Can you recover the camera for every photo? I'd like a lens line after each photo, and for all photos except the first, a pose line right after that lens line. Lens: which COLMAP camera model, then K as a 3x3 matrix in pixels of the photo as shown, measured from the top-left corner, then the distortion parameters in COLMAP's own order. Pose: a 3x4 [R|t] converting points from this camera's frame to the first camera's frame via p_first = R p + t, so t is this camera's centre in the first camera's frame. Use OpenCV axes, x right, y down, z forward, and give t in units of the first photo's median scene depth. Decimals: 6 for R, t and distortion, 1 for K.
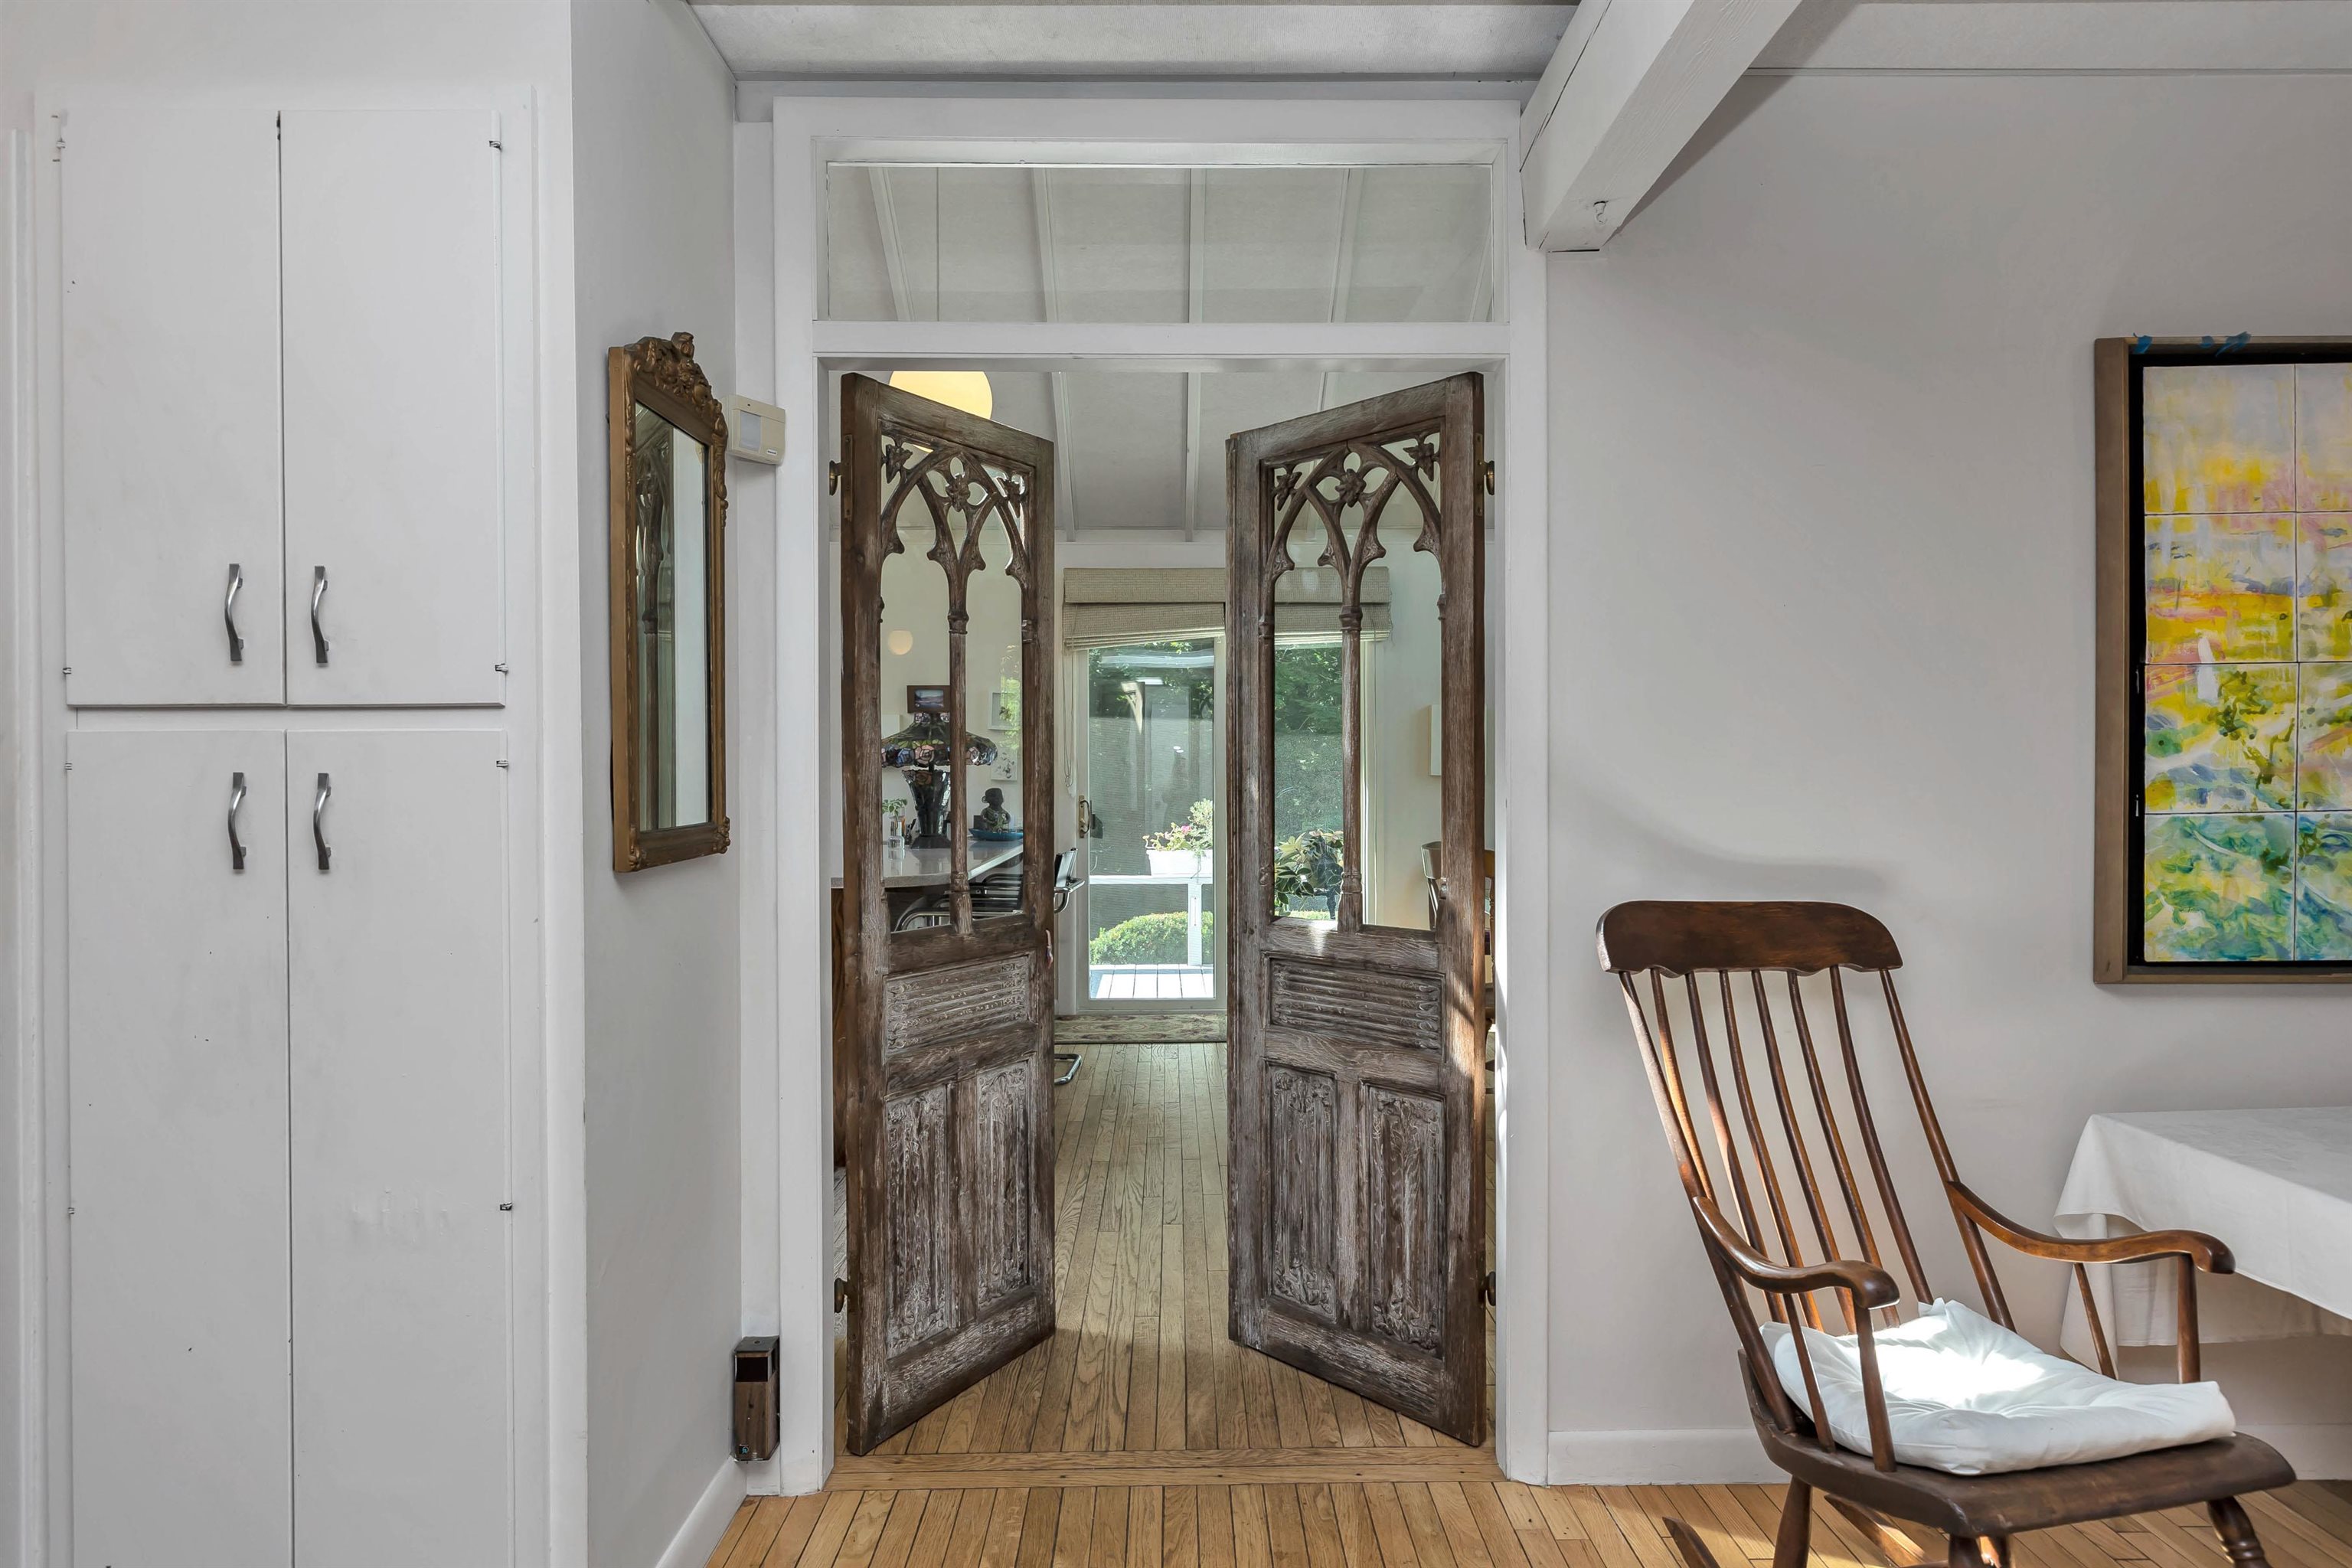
lens RADIAL K [[1369.5, 0, 1176.0], [0, 1369.5, 784.0], [0, 0, 1]] dist [0.000851, -0.000176]
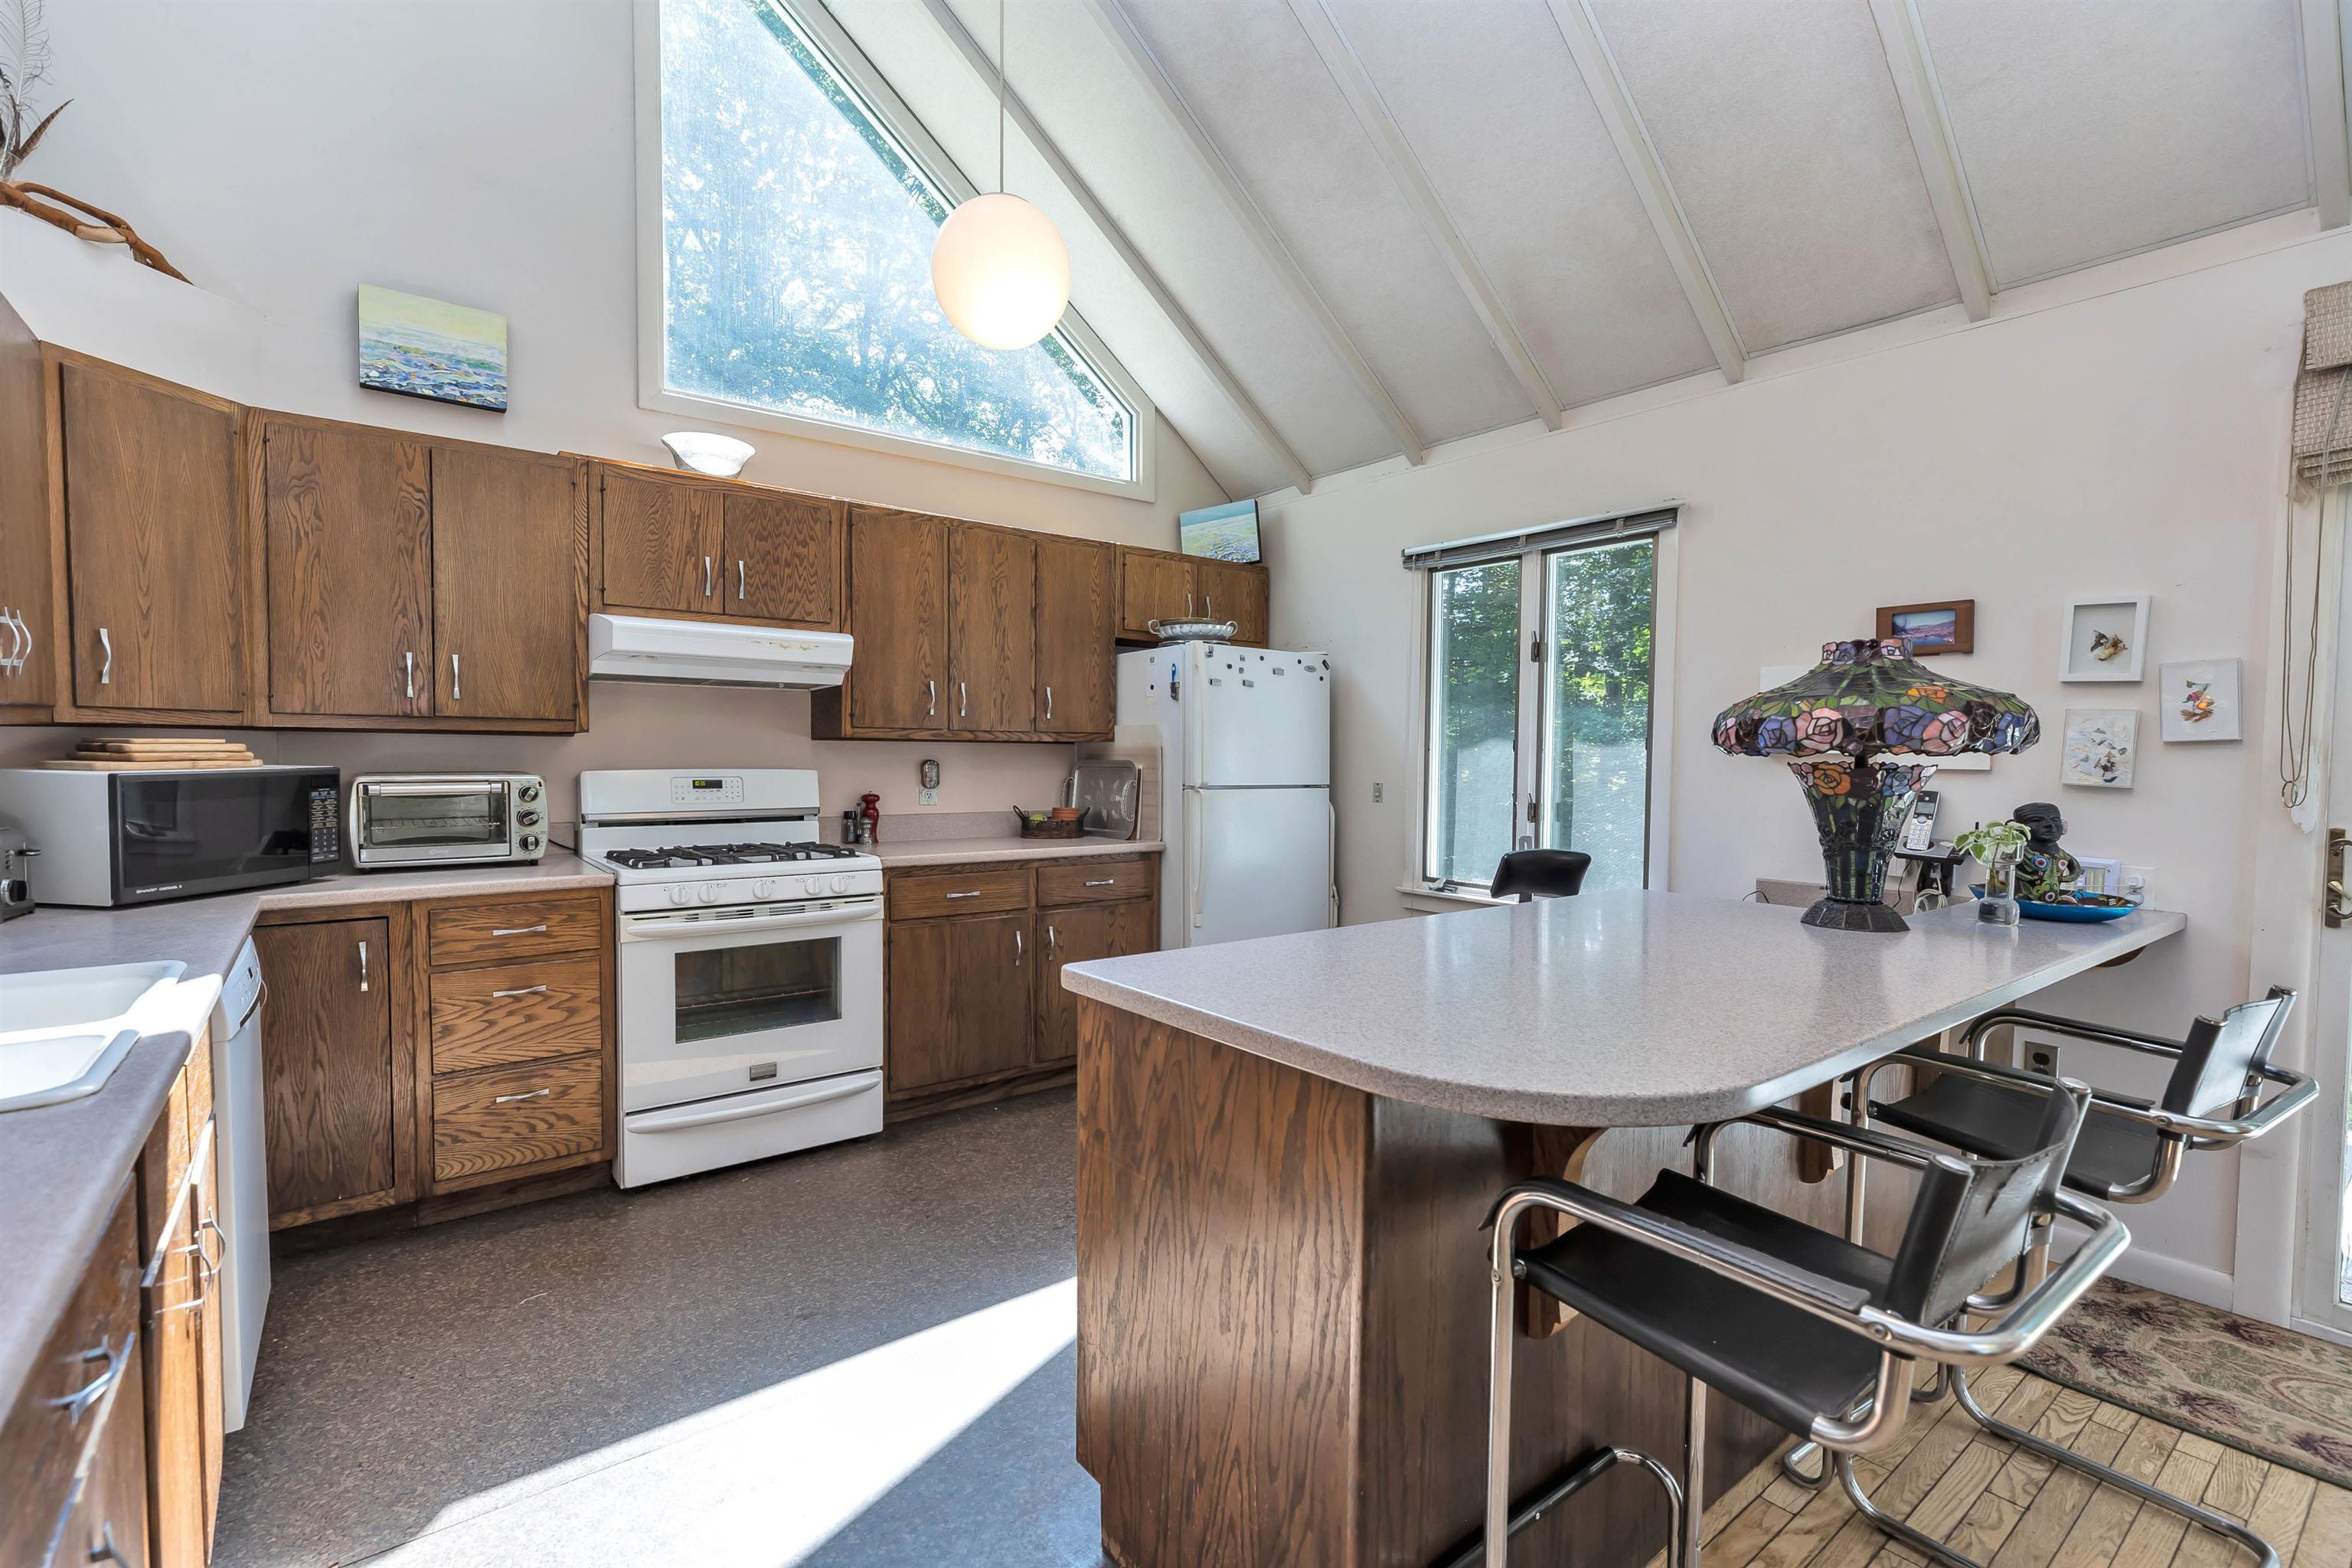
lens RADIAL K [[1080.2, 0, 1181.9], [0, 1080.2, 797.8], [0, 0, 1]] dist [-0.001090, 0.000231]
pose [[0.609860, 0.034478, -0.791758, -0.074574], [-0.012837, 0.999352, 0.033630, -0.023428], [0.792405, -0.010346, 0.609908, 1.861770]]
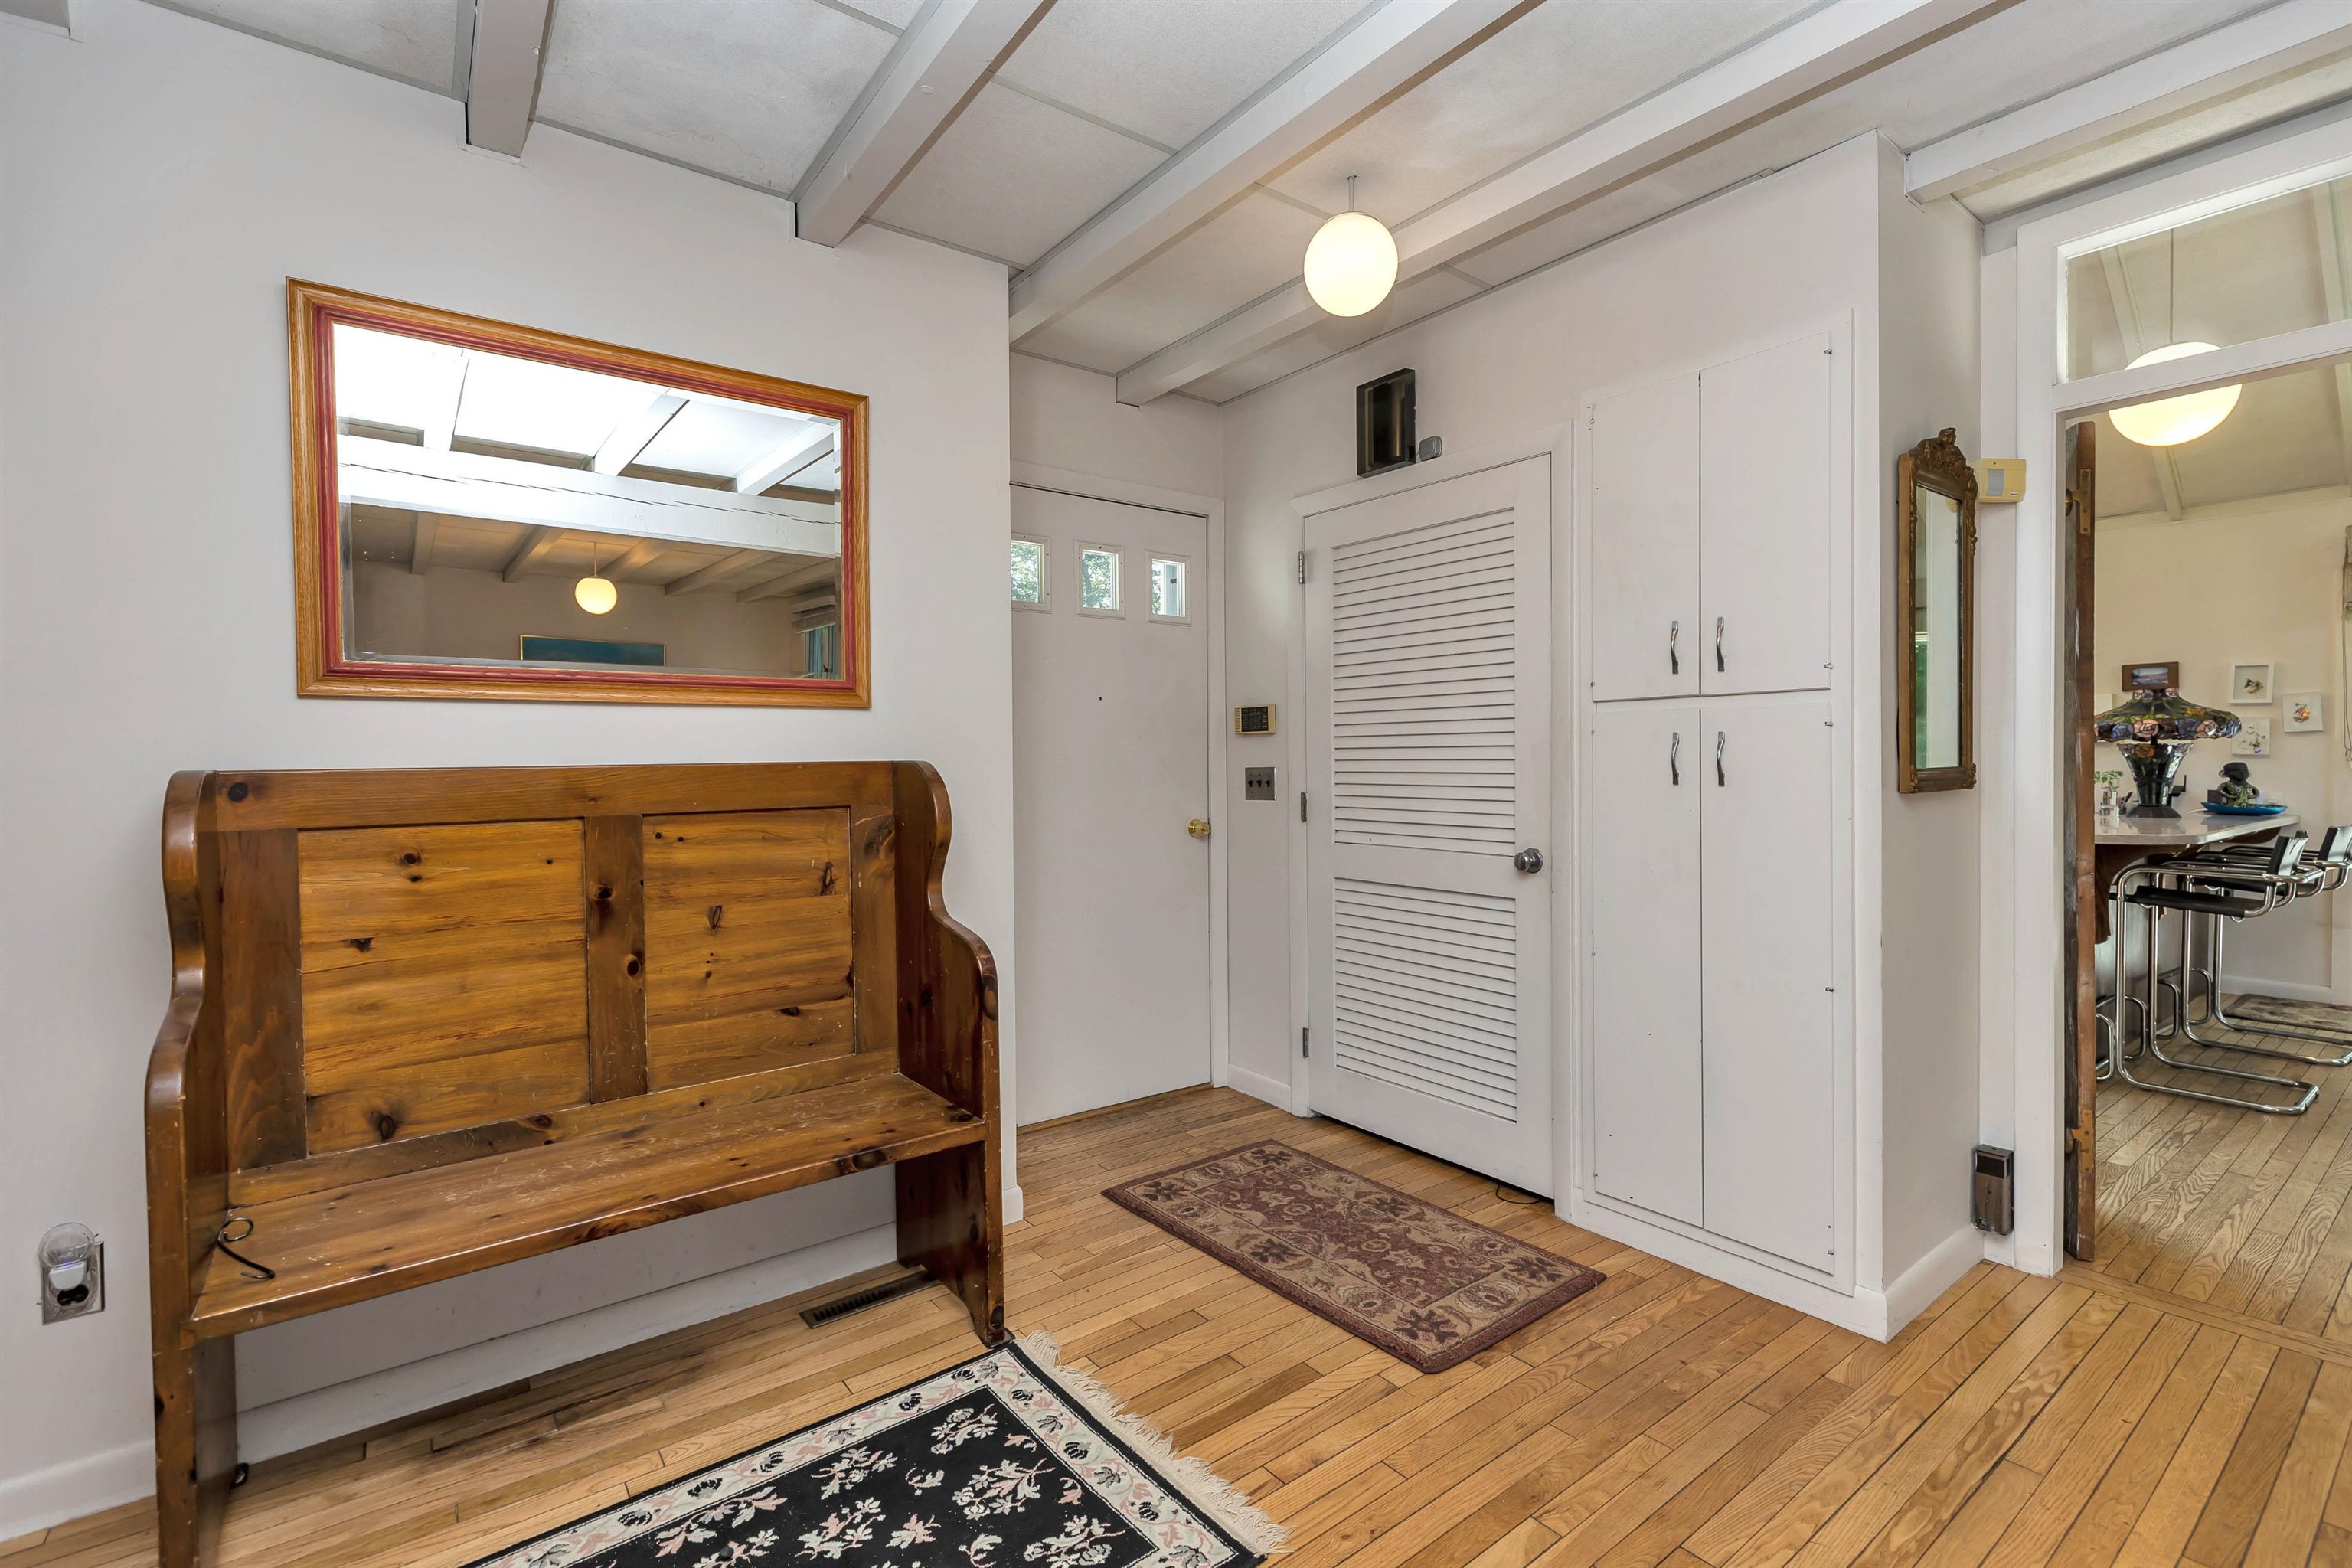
lens RADIAL K [[1057.8, 0, 1177.4], [0, 1057.8, 777.4], [0, 0, 1]] dist [-0.002776, -0.000859]
pose [[0.606539, 0.007520, -0.795019, 0.033092], [0.000074, 0.999955, 0.009515, 0.026639], [0.795054, -0.005830, 0.606511, -0.279061]]
